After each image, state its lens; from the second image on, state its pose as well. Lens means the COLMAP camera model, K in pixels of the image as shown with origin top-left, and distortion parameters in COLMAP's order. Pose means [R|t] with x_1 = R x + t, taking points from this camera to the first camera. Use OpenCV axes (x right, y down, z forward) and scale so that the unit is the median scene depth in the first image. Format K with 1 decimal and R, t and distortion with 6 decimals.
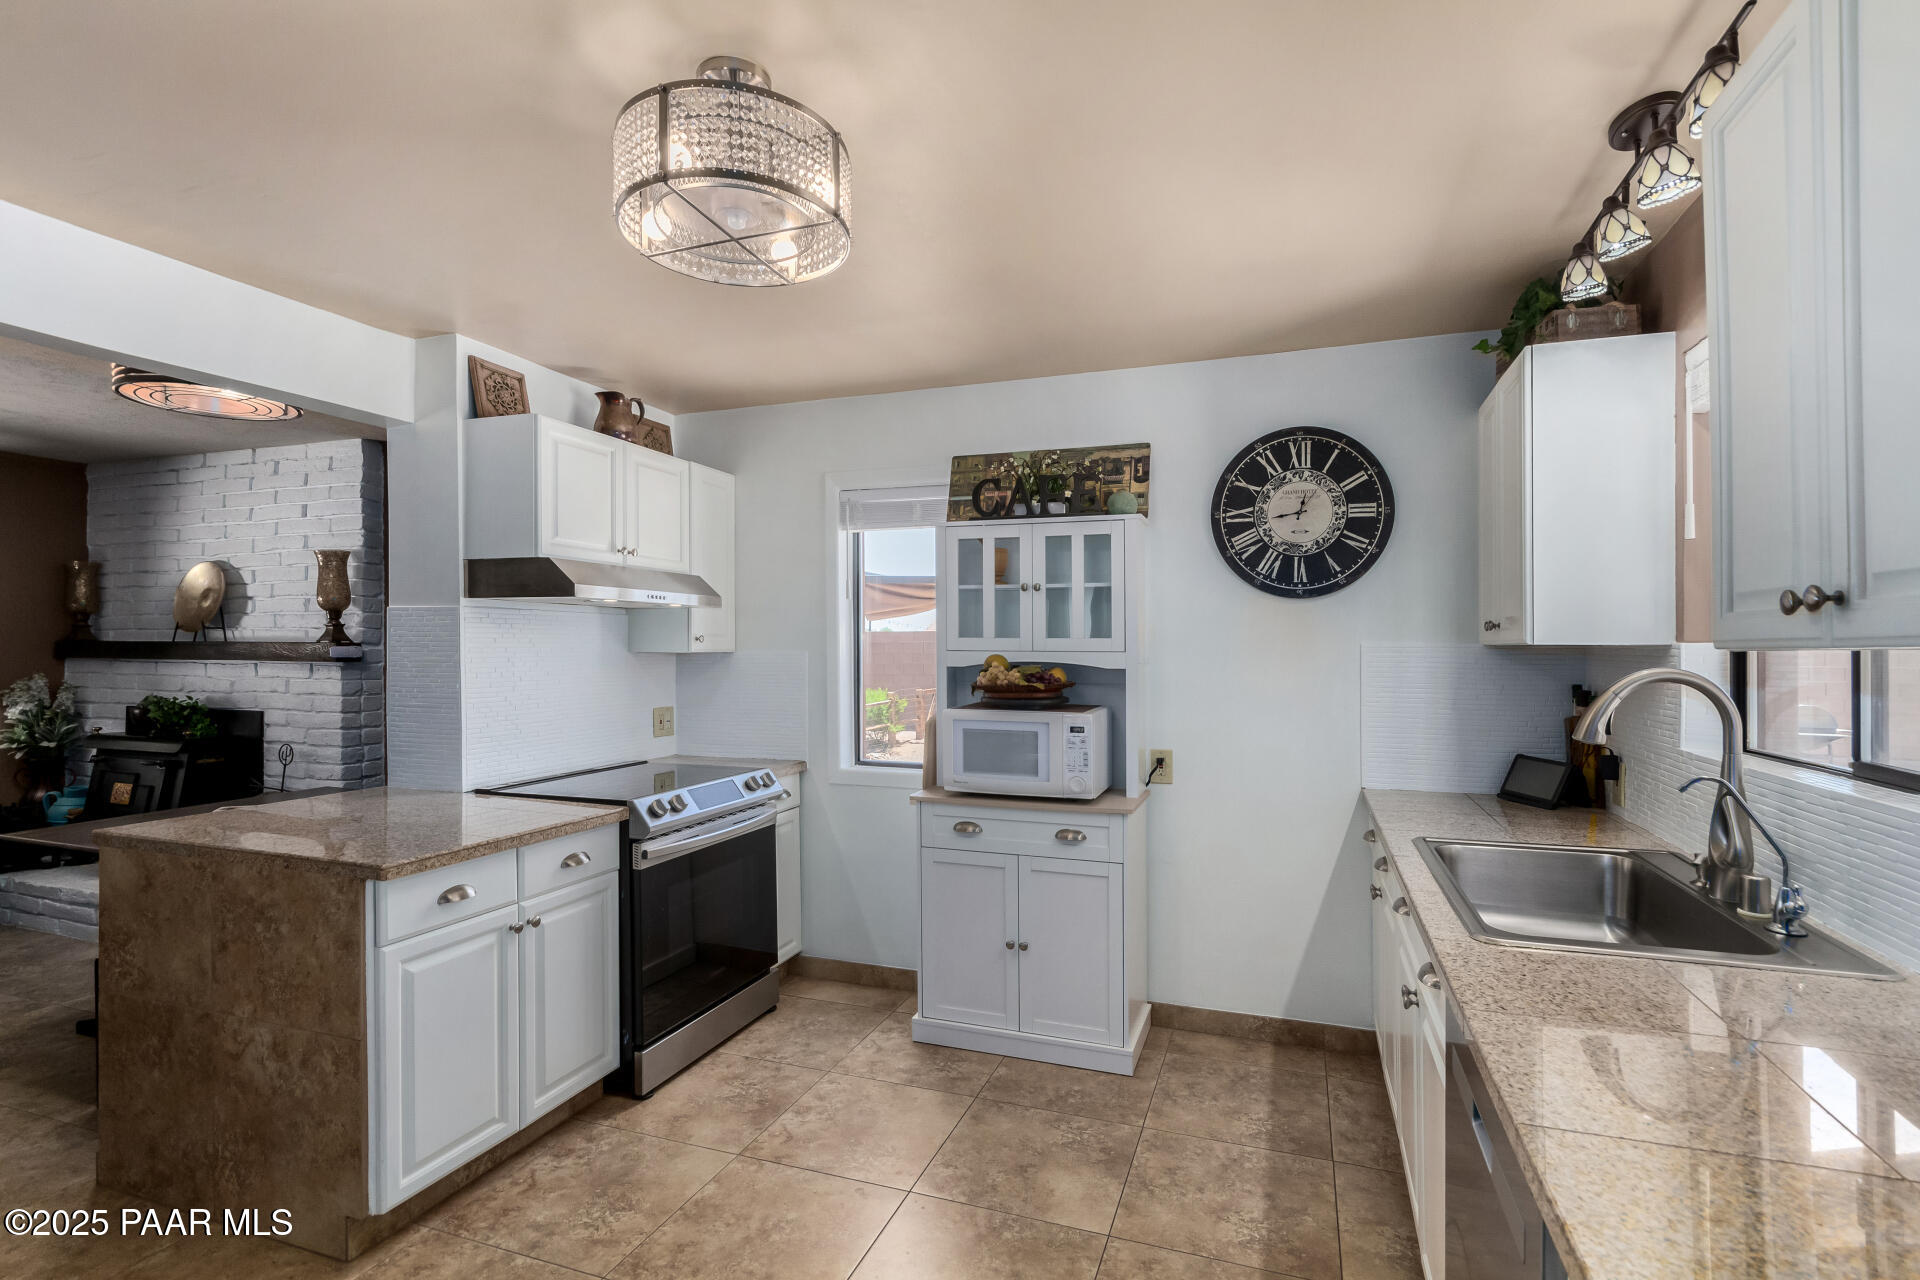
lens RADIAL K [[906.9, 0, 966.4], [0, 906.9, 663.8], [0, 0, 1]] dist [-0.002040, 0.004957]
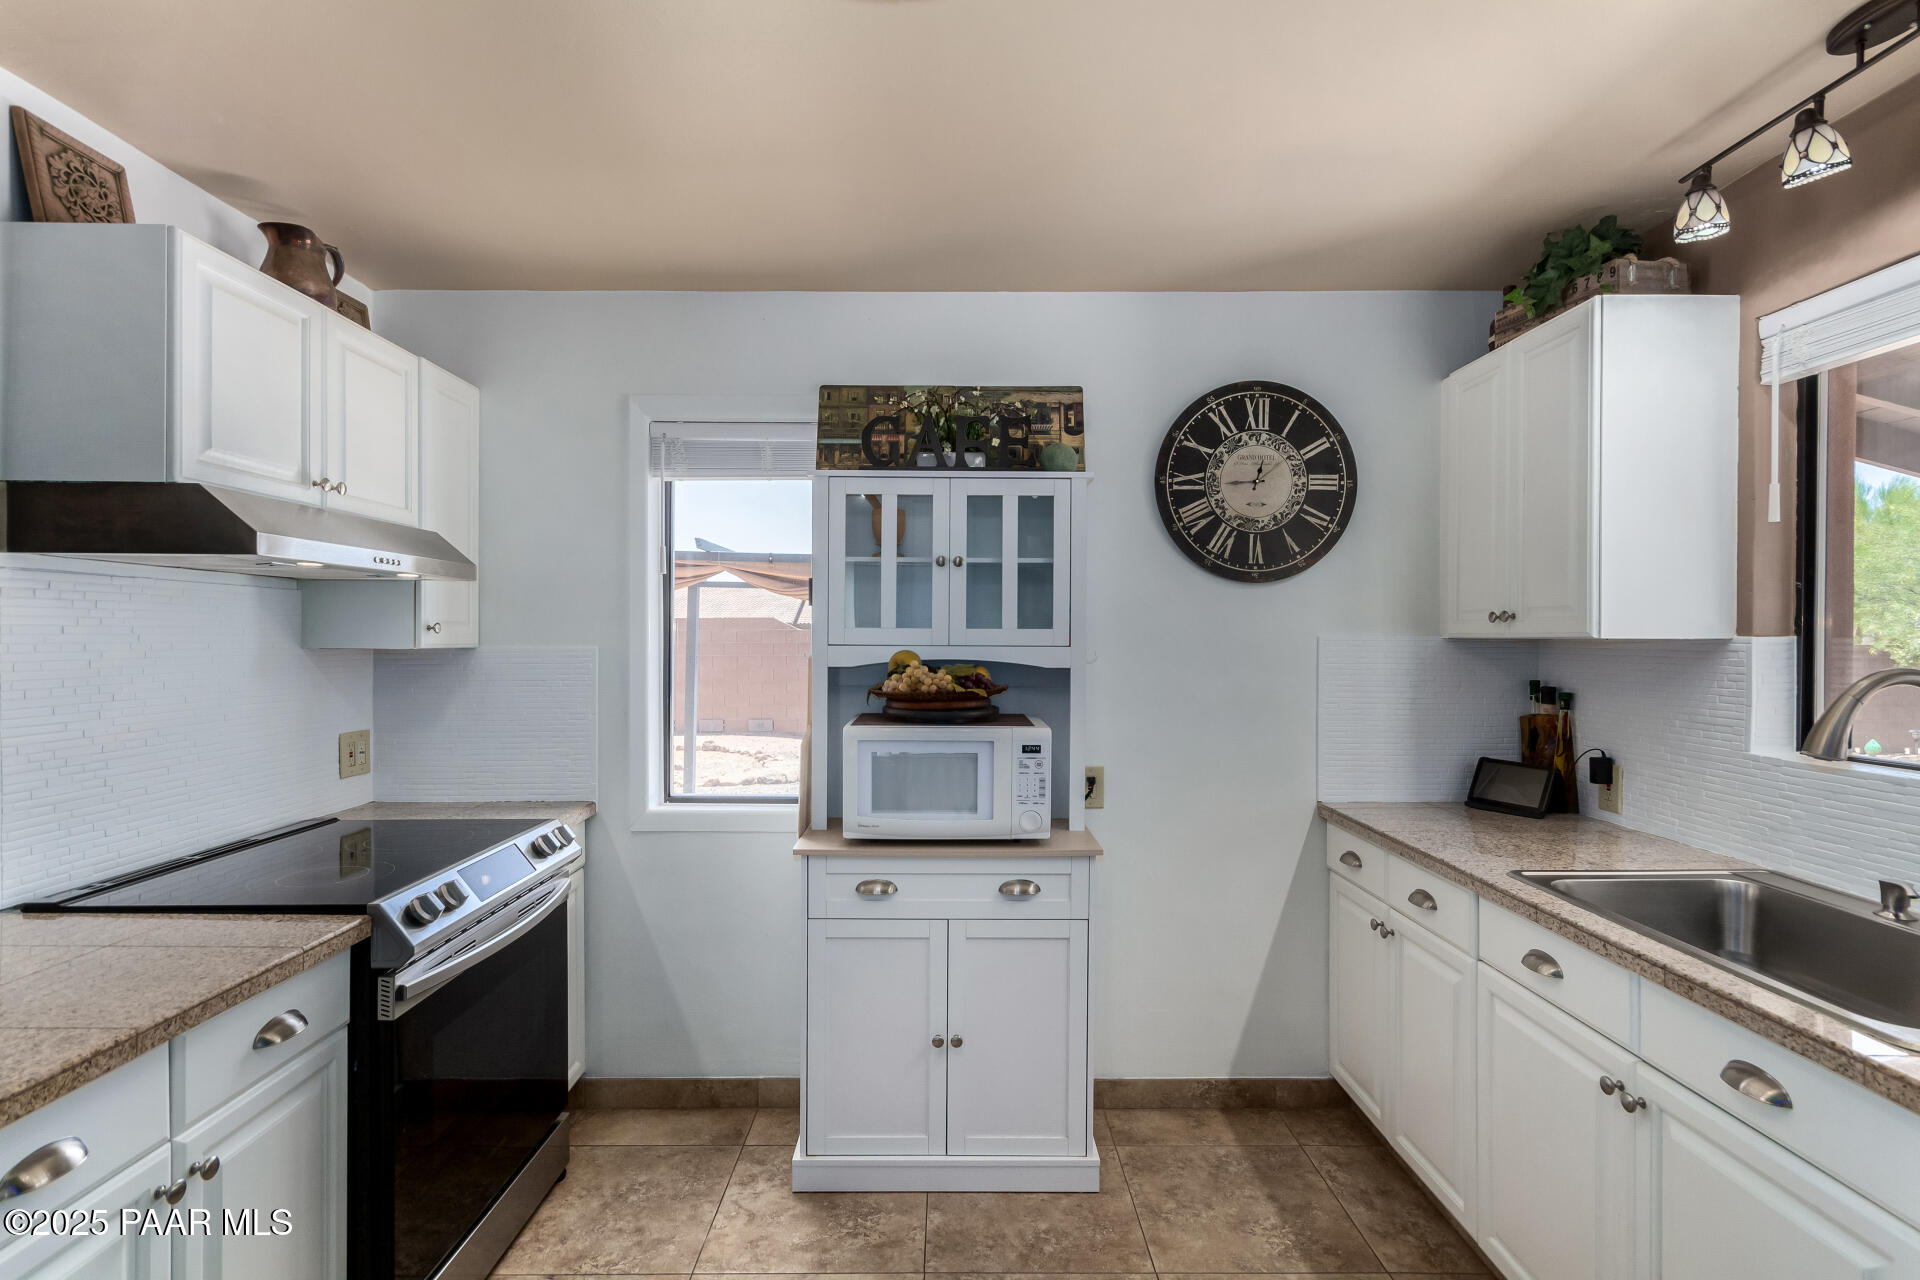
lens RADIAL K [[943.9, 0, 954.1], [0, 943.9, 644.4], [0, 0, 1]] dist [0.003454, -0.000797]
pose [[0.940846, -0.002992, 0.338821, -0.197757], [0.006404, 0.999939, -0.008954, -0.008092], [-0.338774, 0.010594, 0.940808, 0.261746]]
